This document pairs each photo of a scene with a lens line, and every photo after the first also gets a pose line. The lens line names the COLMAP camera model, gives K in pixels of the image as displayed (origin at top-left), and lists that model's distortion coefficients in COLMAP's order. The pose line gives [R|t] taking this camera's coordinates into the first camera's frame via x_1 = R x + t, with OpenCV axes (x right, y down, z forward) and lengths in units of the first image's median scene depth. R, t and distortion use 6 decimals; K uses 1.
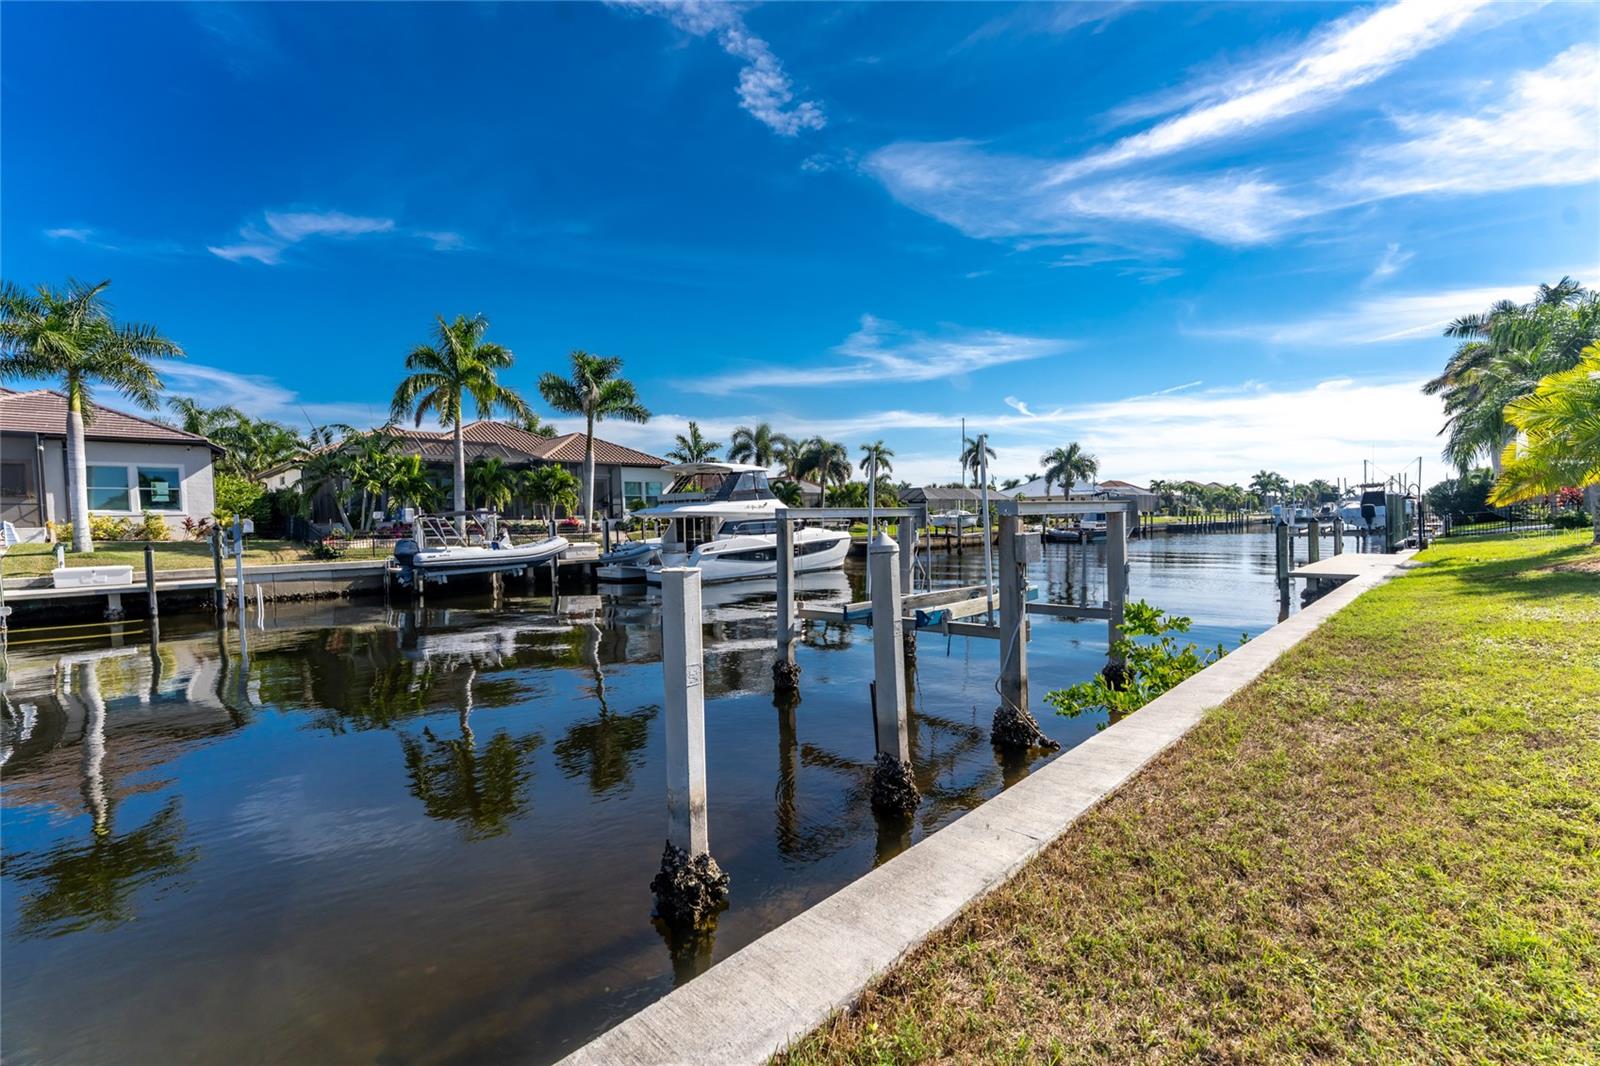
lens RADIAL K [[662.7, 0, 798.4], [0, 662.7, 535.3], [0, 0, 1]] dist [0.000380, 0.000007]
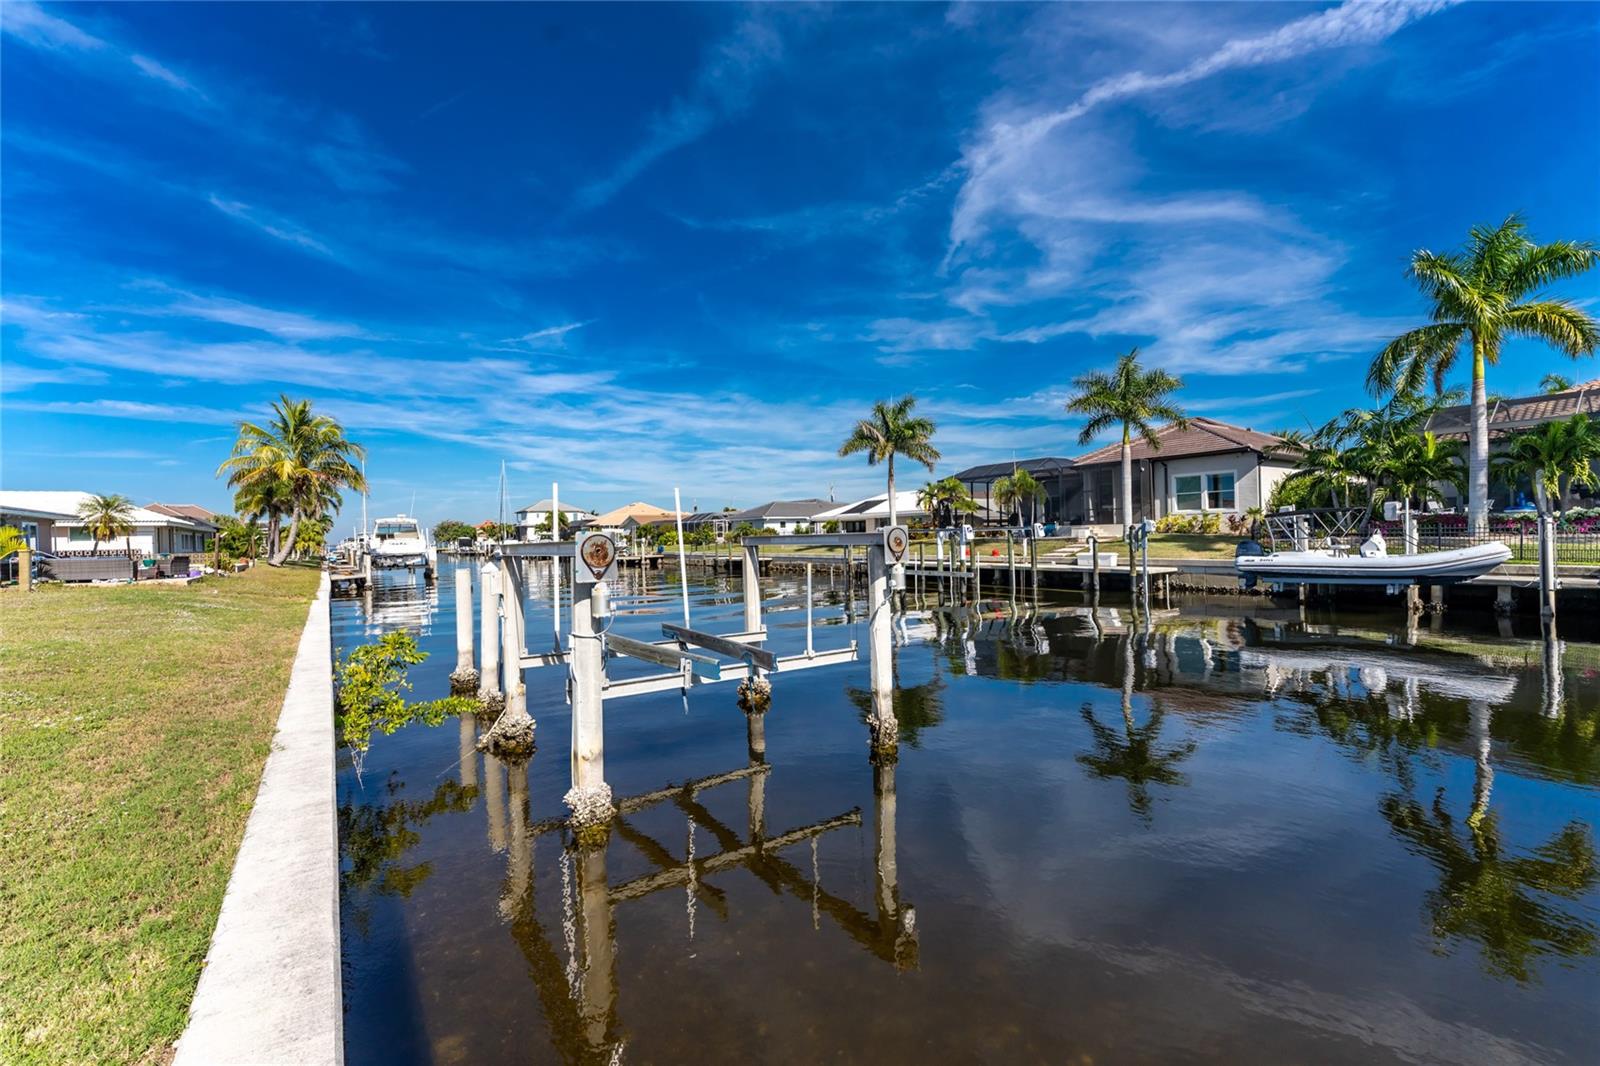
lens RADIAL K [[661.8, 0, 797.2], [0, 661.8, 546.9], [0, 0, 1]] dist [0.000154, 0.000409]
pose [[-0.170202, 0.044618, -0.984399, 0.398942], [0.002247, 0.998989, 0.044891, -0.025544], [0.985407, 0.005429, -0.170130, 0.464266]]
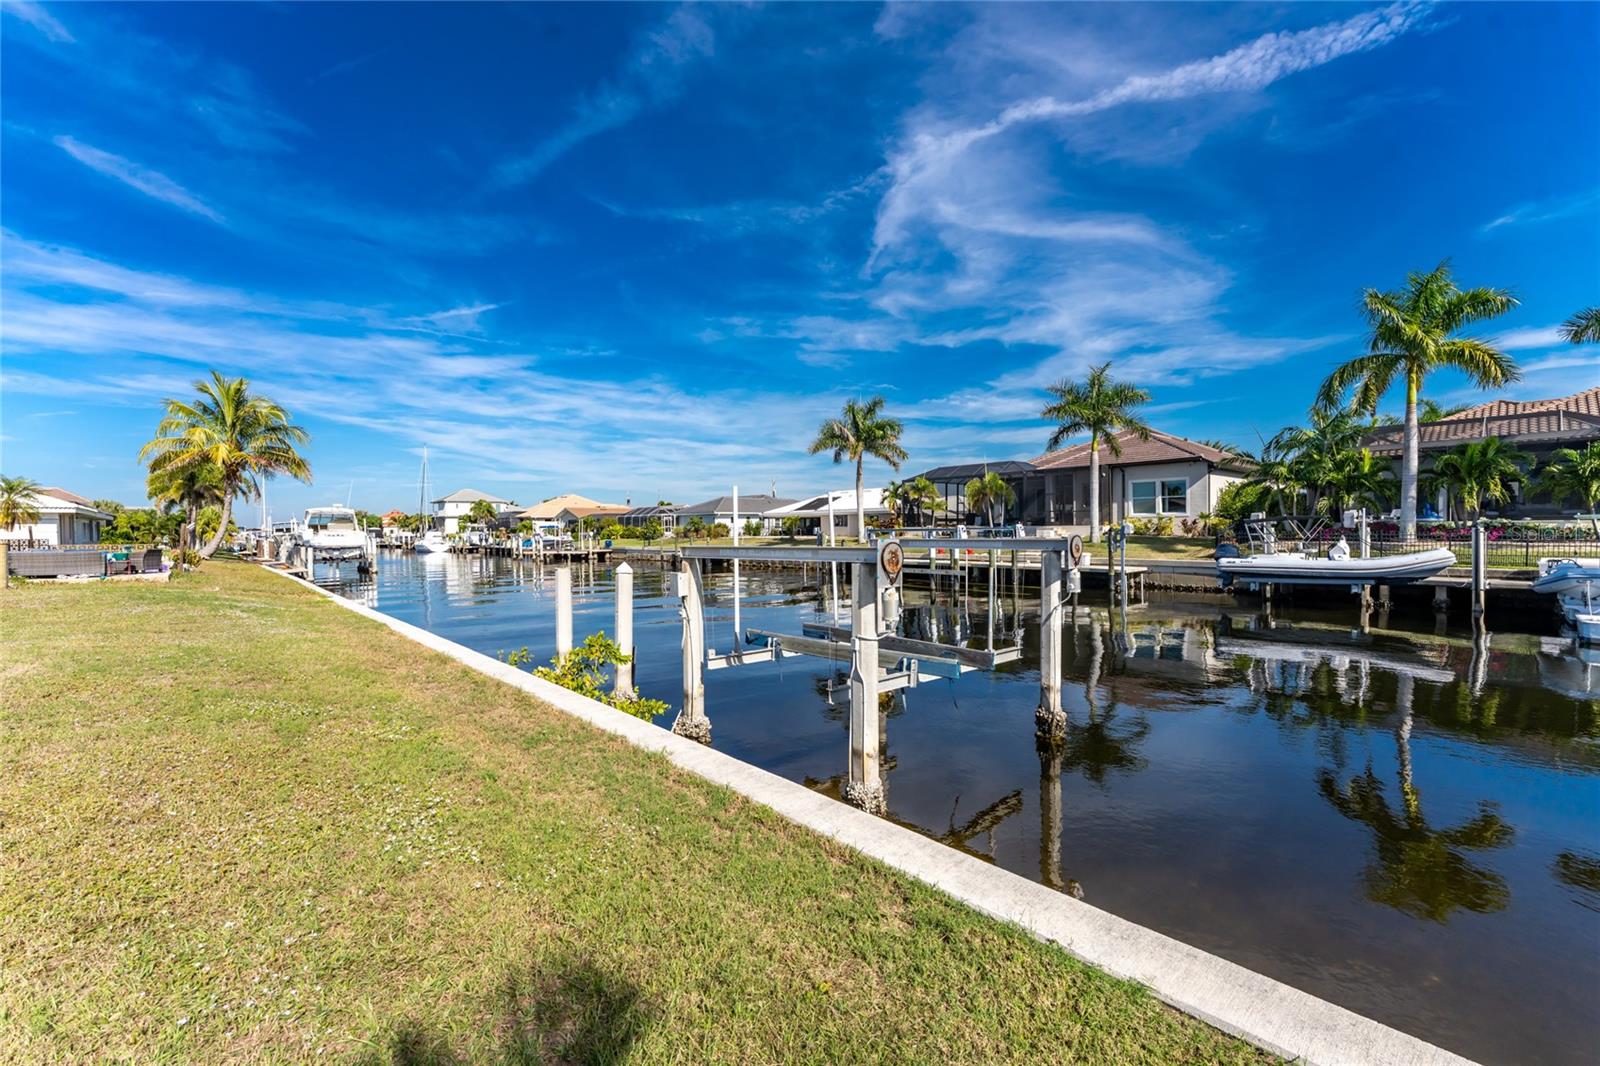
lens RADIAL K [[662.7, 0, 798.4], [0, 662.7, 535.3], [0, 0, 1]] dist [0.000380, 0.000007]
pose [[-0.051383, 0.033668, -0.998111, 0.425175], [-0.013767, 0.999313, 0.034417, -0.029674], [0.998584, 0.015510, -0.050885, 0.338865]]
